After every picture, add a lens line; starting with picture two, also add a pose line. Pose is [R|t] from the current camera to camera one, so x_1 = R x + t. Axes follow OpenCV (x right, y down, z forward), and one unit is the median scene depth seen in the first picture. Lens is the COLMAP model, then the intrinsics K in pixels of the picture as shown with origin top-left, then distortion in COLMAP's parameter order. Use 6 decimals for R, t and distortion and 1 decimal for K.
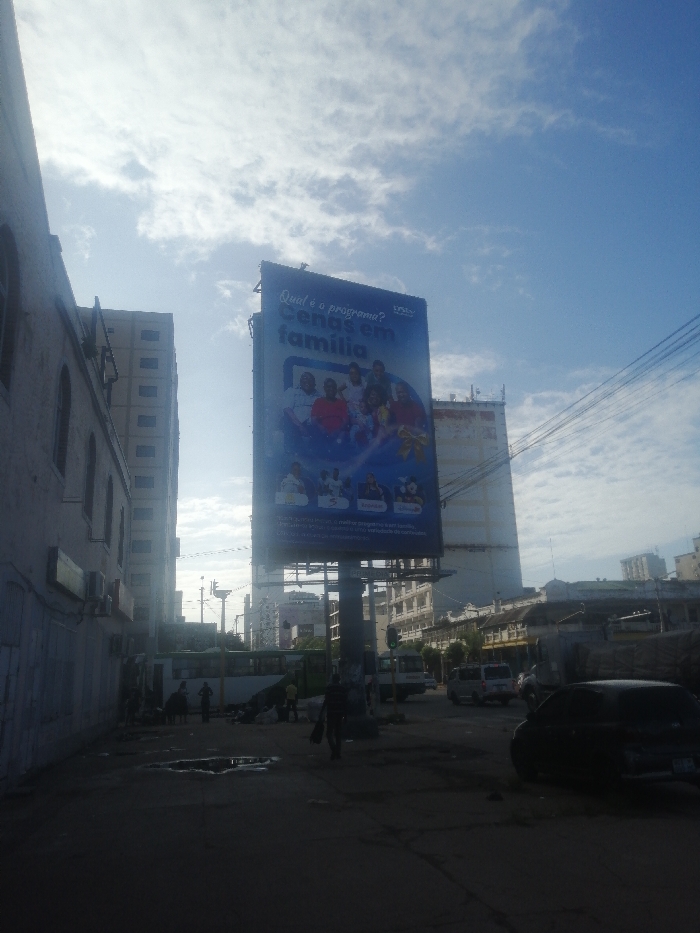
lens RADIAL K [[627.0, 0, 350.0], [0, 627.0, 466.5], [0, 0, 1]] dist [0.019624, 0.000726]
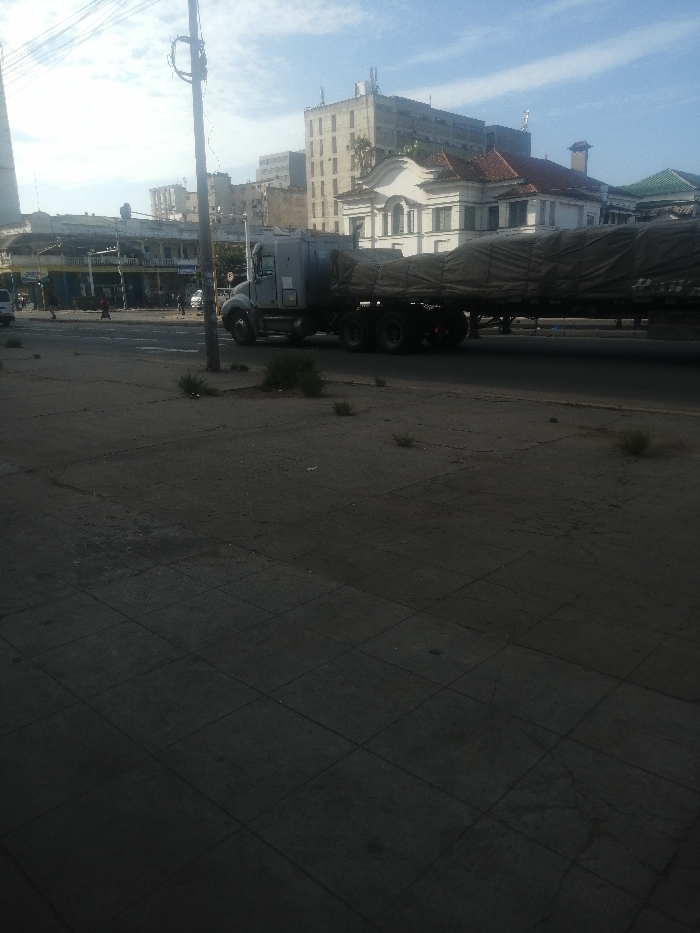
lens RADIAL K [[723.3, 0, 350.0], [0, 723.3, 466.5], [0, 0, 1]] dist [0.009406, 0.003541]
pose [[0.833639, -0.107064, 0.541833, 0.059486], [-0.187306, 0.868091, 0.459712, -0.097056], [-0.519579, -0.484722, 0.703621, -0.298612]]
